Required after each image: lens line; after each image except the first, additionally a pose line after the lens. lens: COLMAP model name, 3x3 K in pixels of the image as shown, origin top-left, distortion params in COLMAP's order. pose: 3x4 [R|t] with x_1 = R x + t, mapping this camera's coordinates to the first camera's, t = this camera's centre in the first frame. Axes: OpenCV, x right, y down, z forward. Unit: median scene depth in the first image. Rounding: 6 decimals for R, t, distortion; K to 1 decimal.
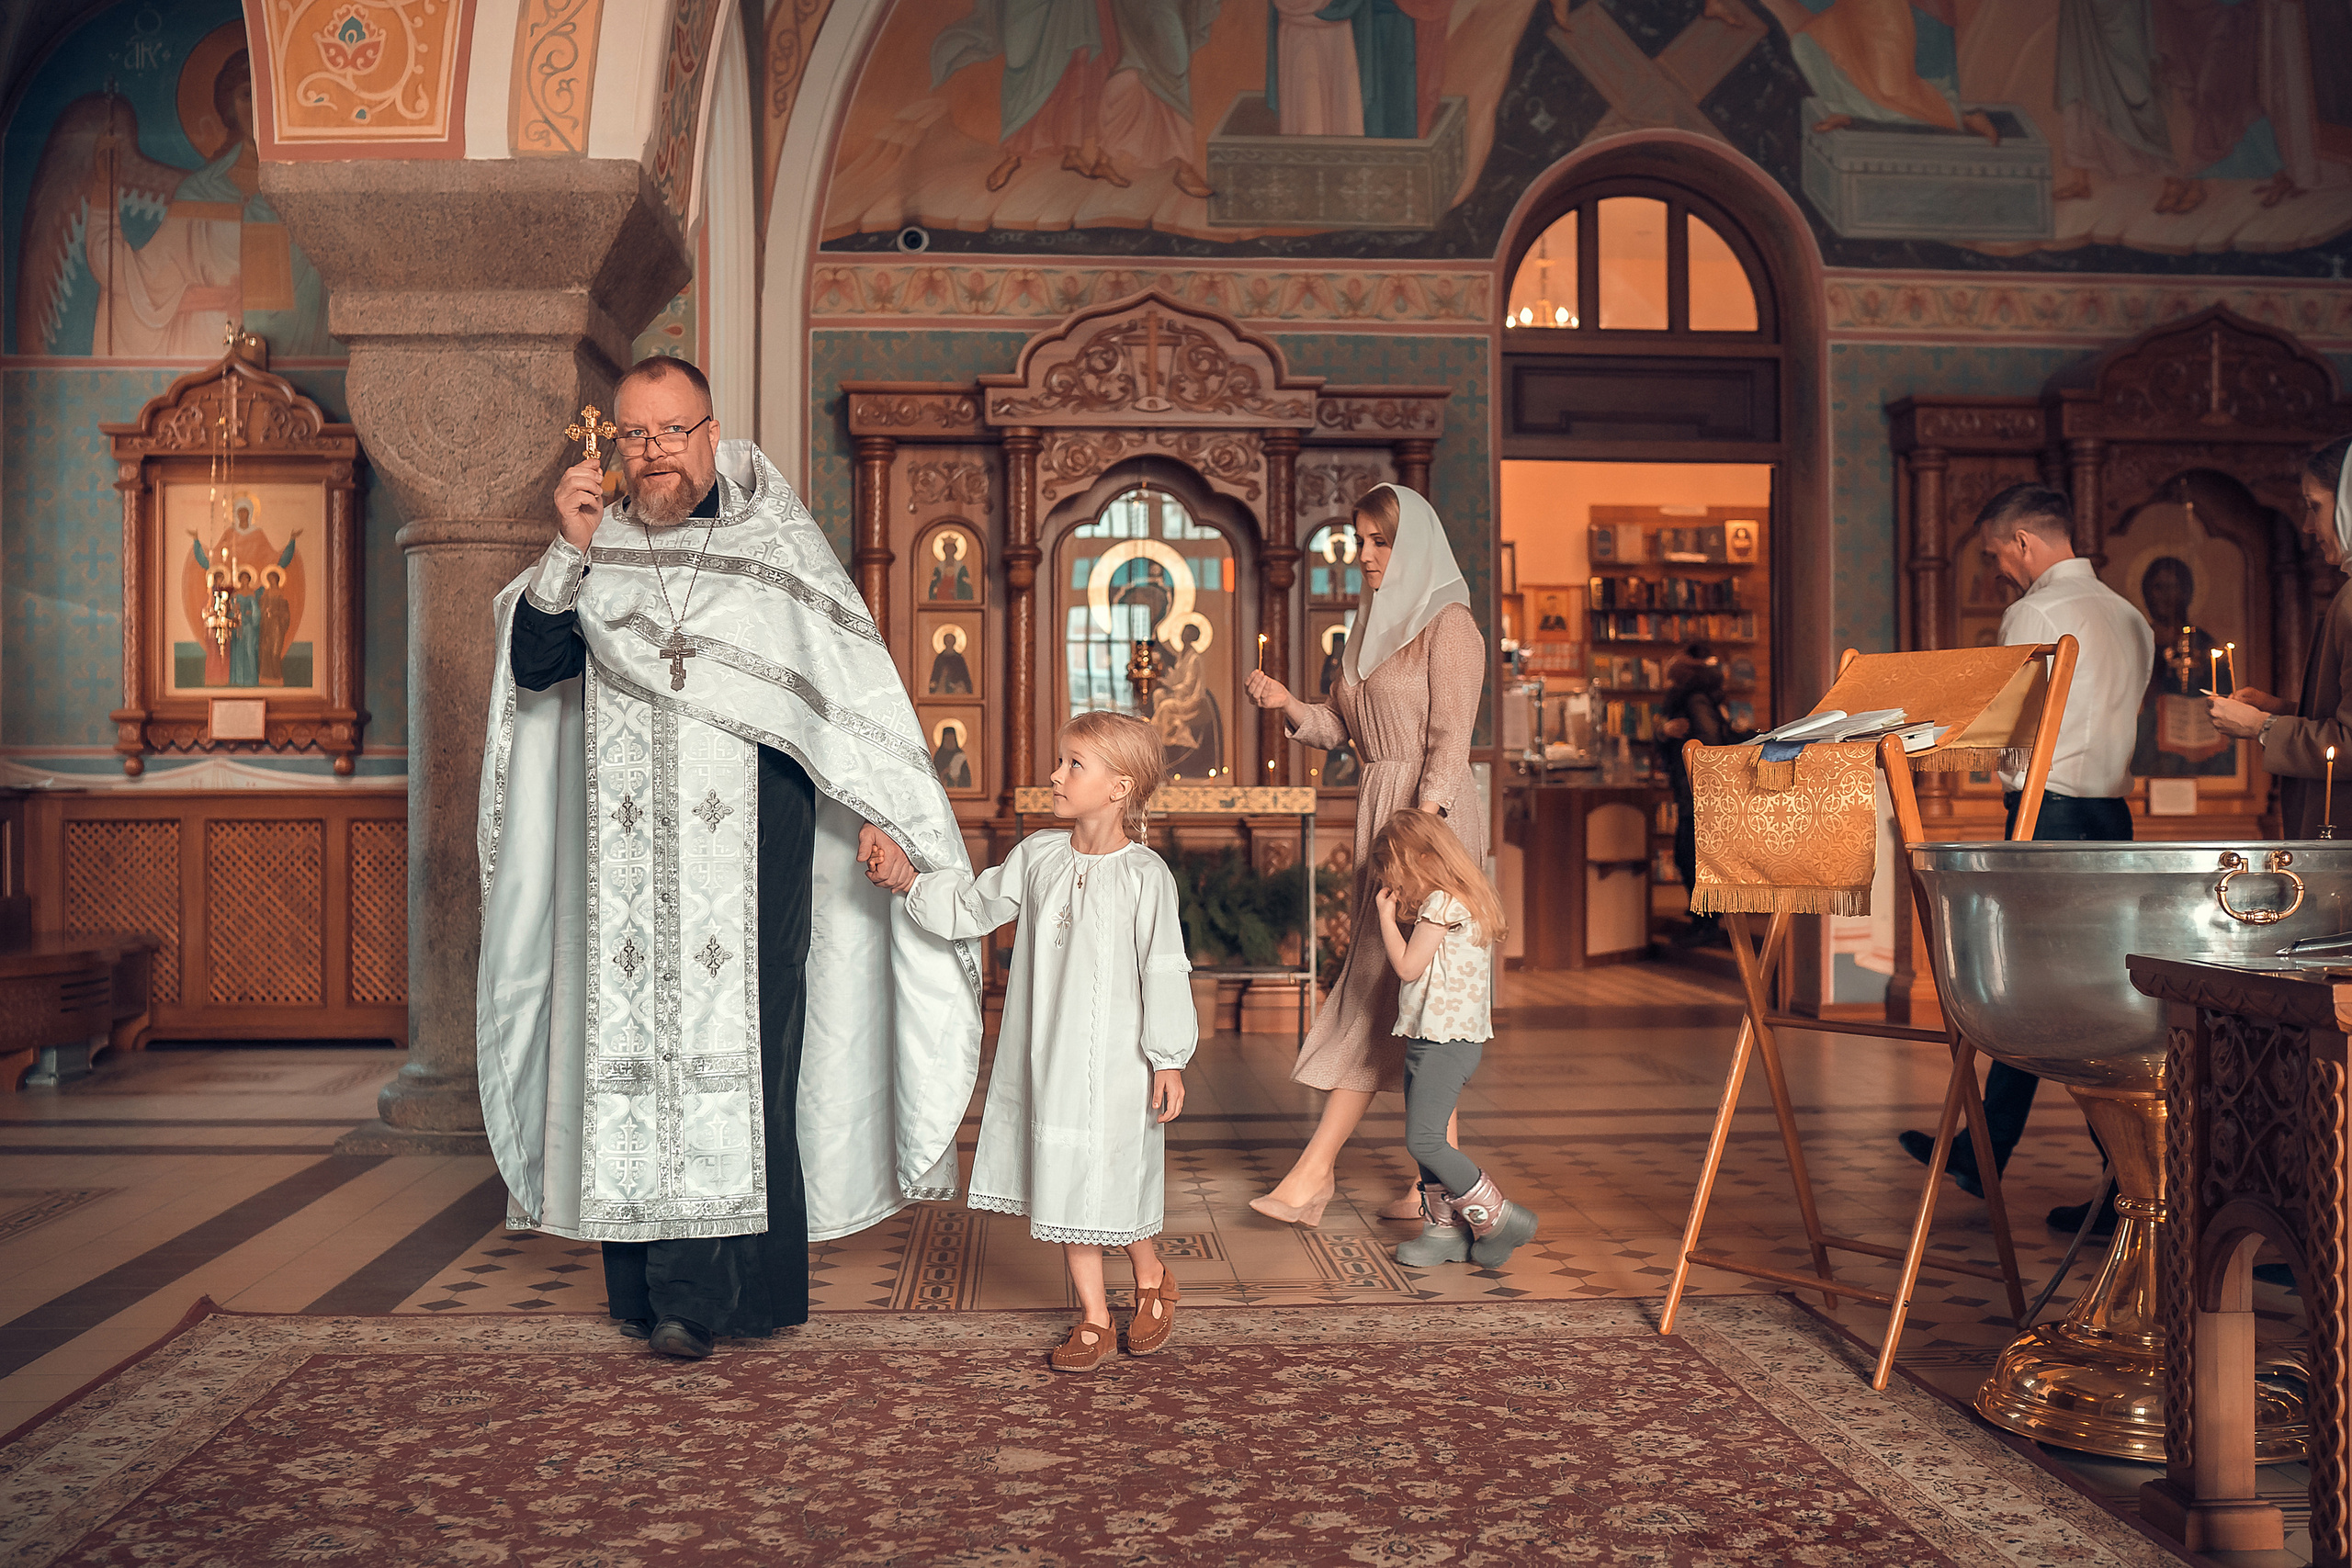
lens RADIAL K [[2334.9, 0, 1168.4], [0, 2334.9, 778.9], [0, 0, 1]] dist [-0.120482, 0.160299]
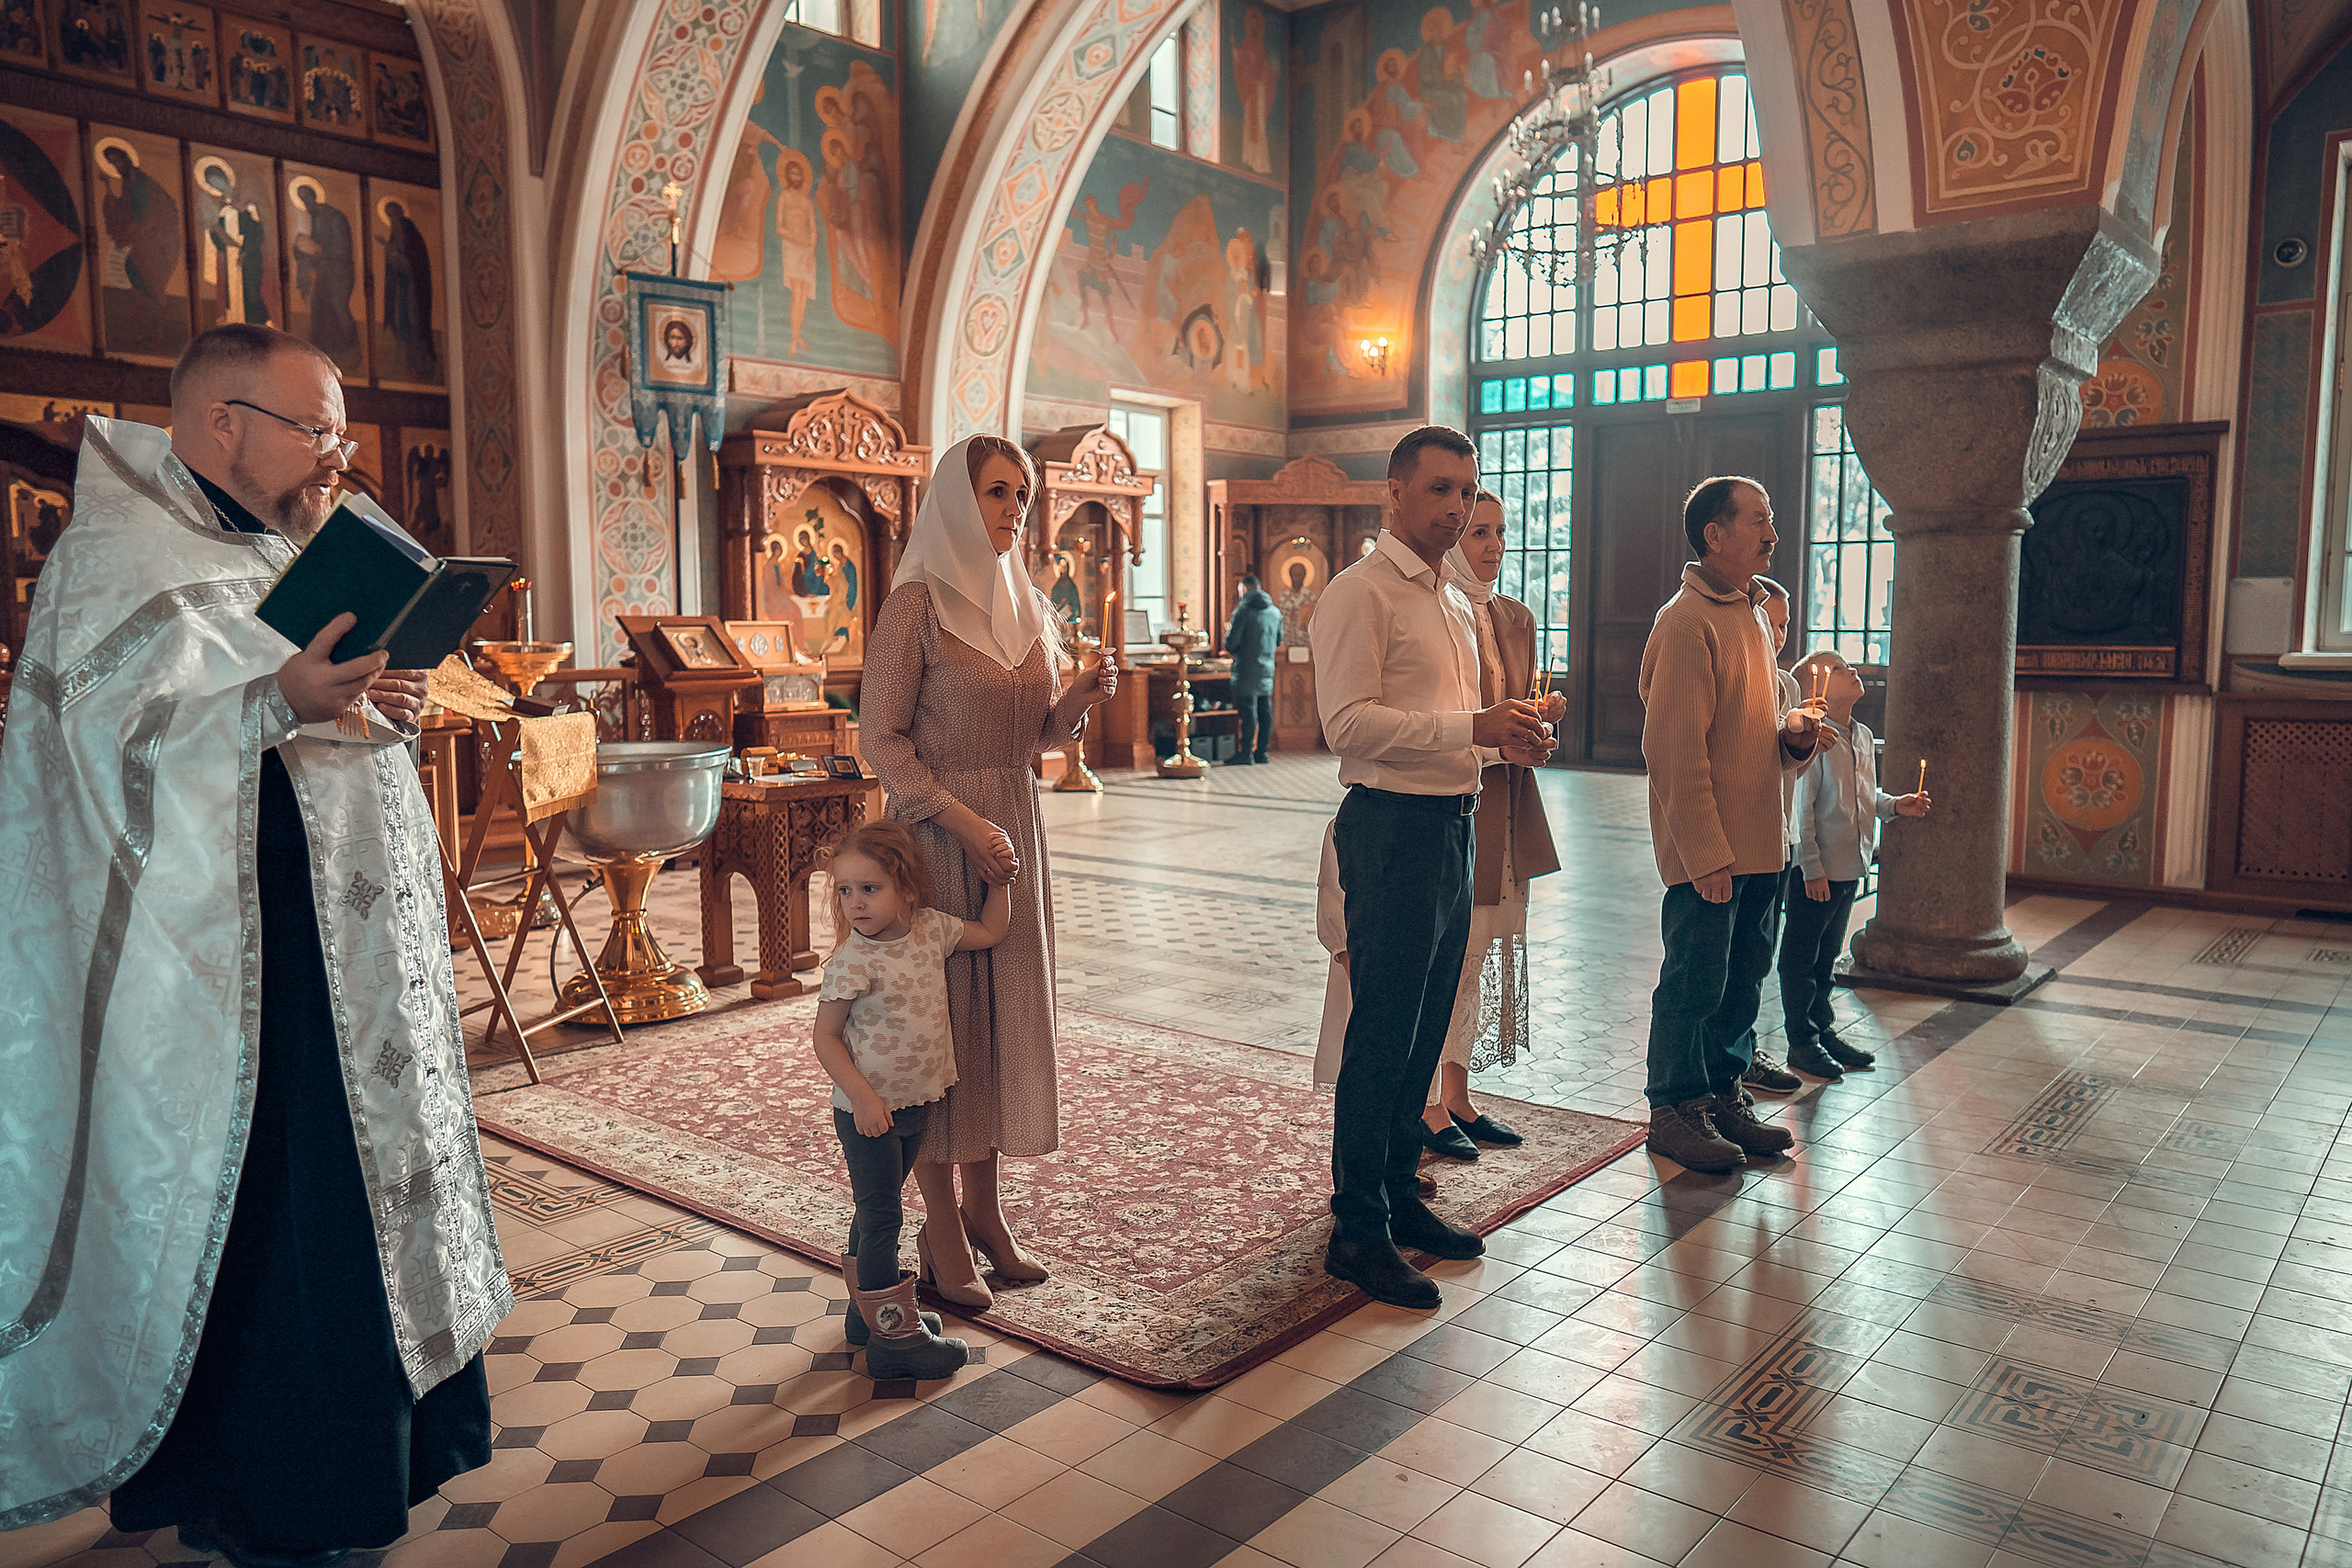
lens RADIAL K [[1669.5, 0, 1192.0], [0, 1669.5, 790.1], [0, 0, 1]] dist [-0.043731, 0.052779]
pose [[-0.735264, -0.067682, 0.674393, -0.387504], [-0.001986, 0.995213, 0.097714, -0.034033], [-0.677778, 0.070506, -0.731878, 0.661256]]
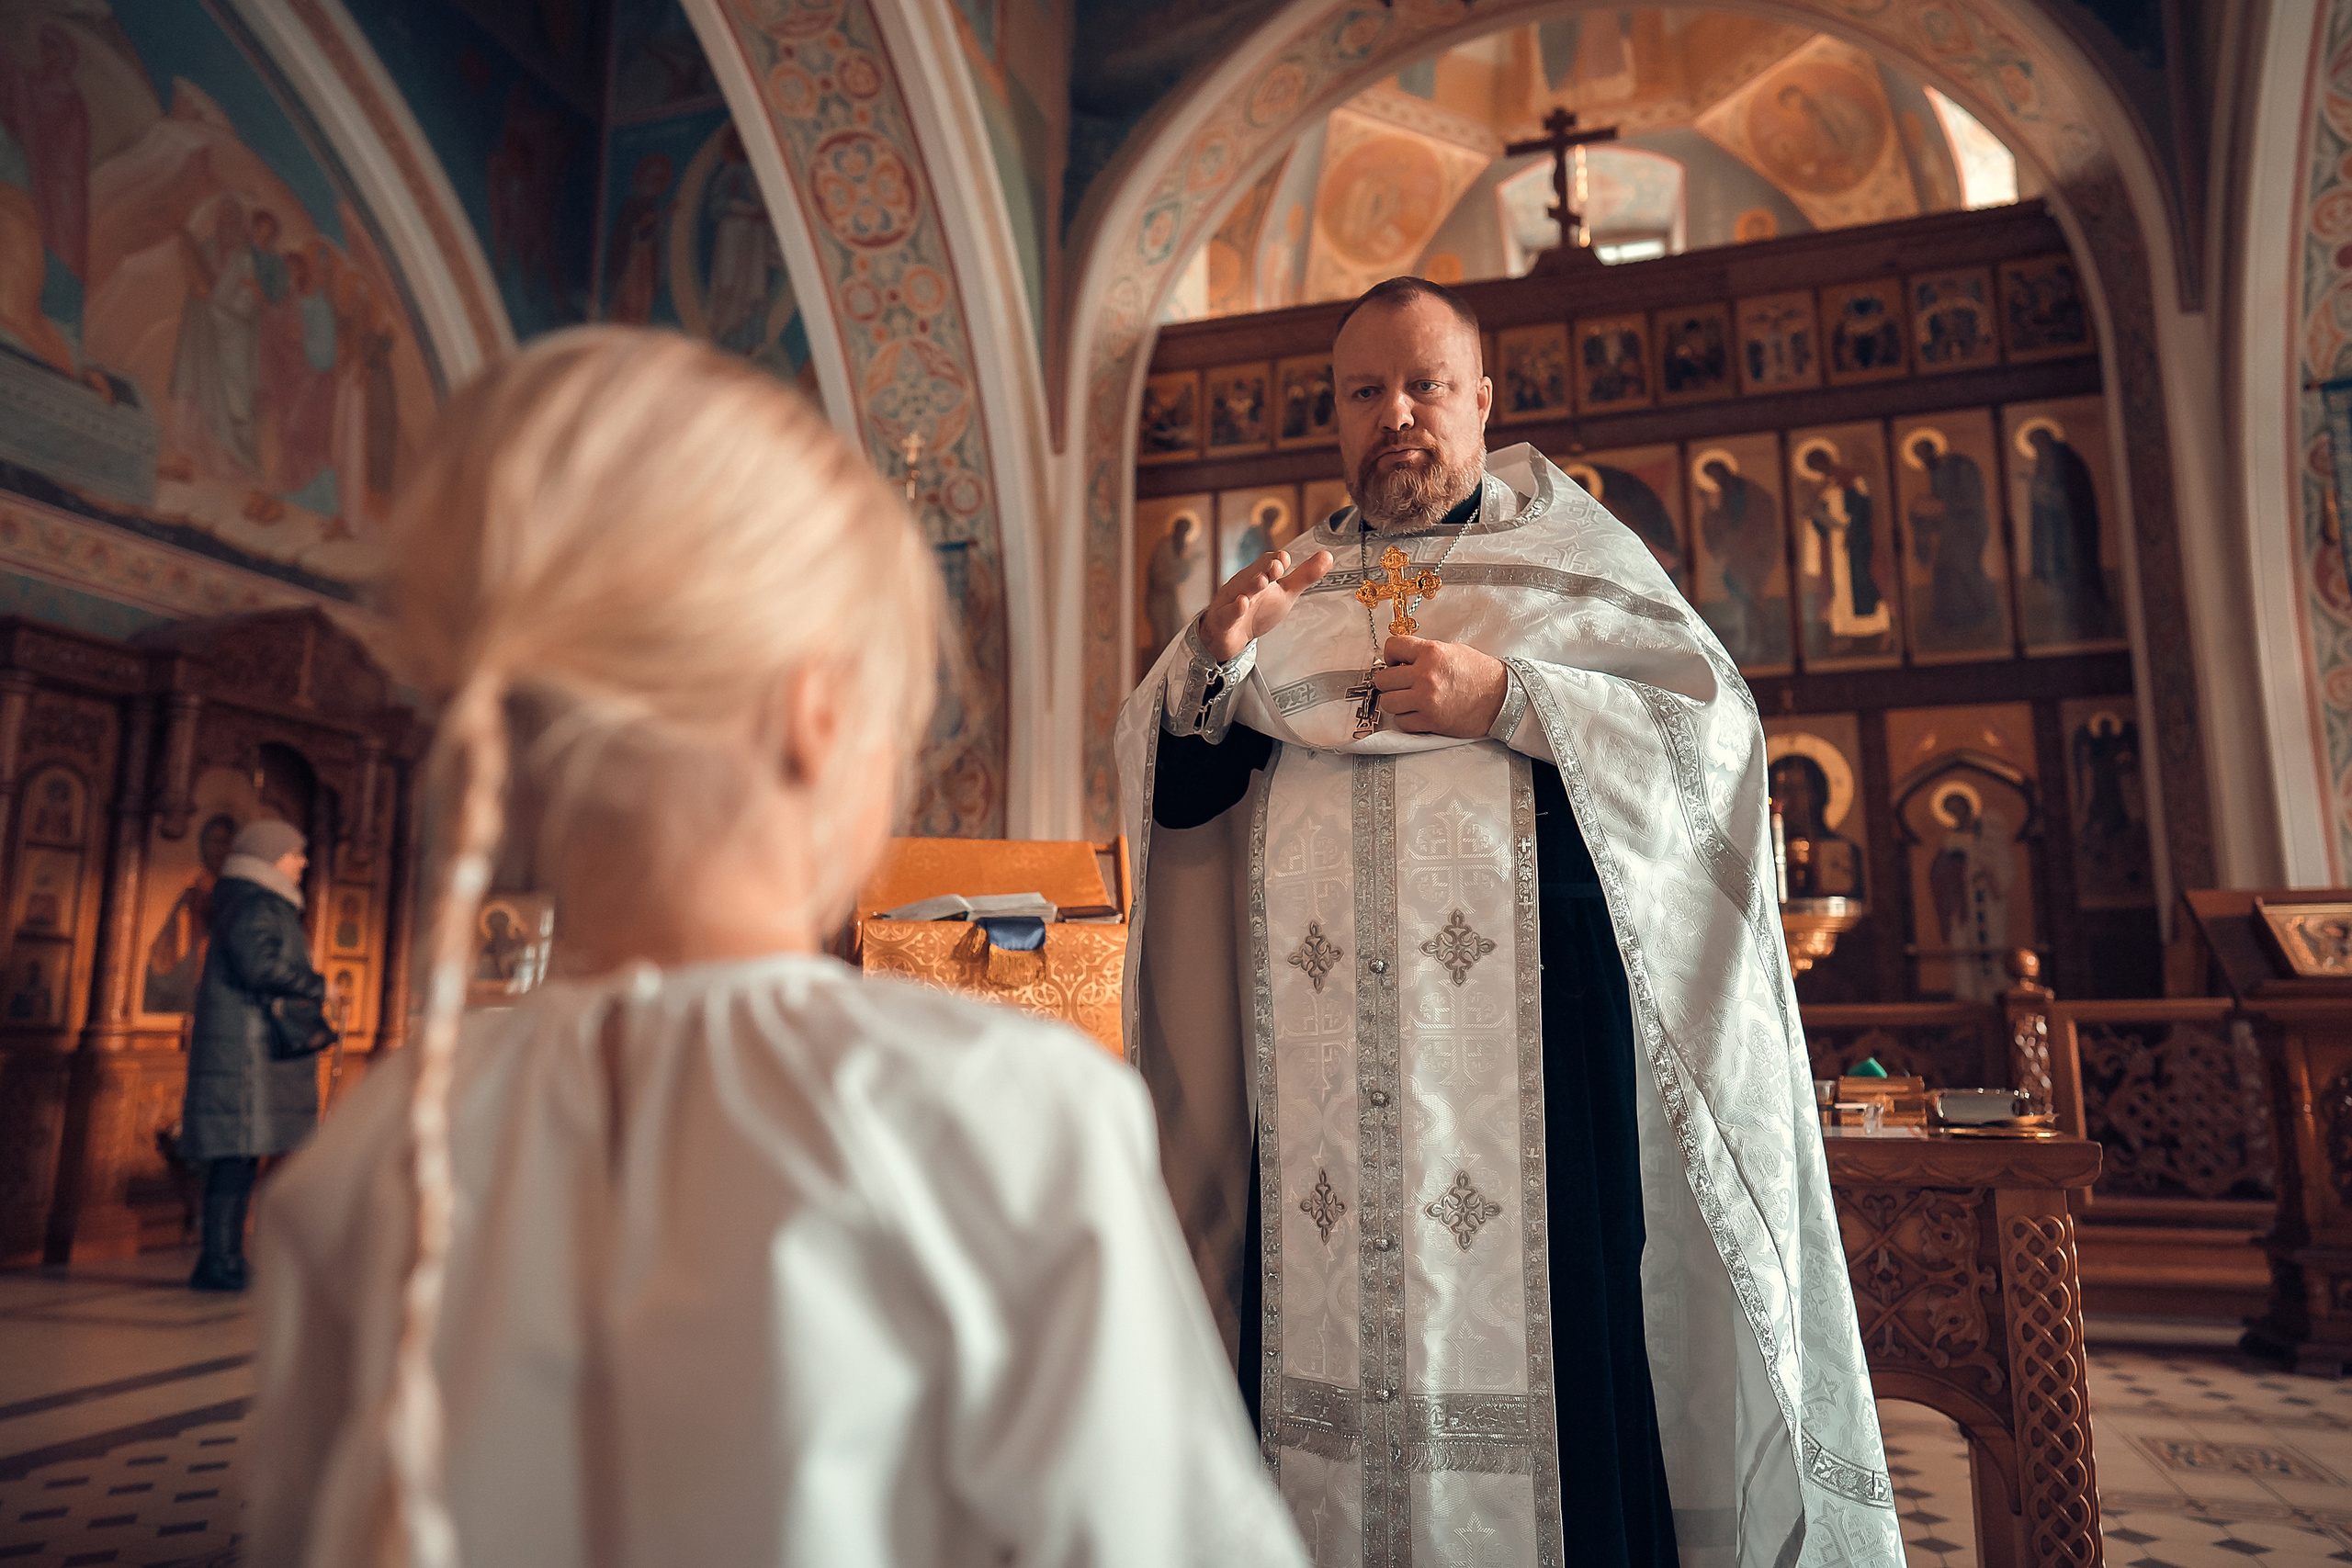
lens RADIAL K [[1557.3, 0, 1185.4], [0, 1557.3, 783.5], [0, 0, 1]] dist [-0.037740, 0.044956]
pose [[0.361679, 0.157381, 0.918923, -0.090415], [-0.006199, 0.986033, -0.166435, 0.010557], [-0.932282, 0.054500, 0.357603, 0.306014]]
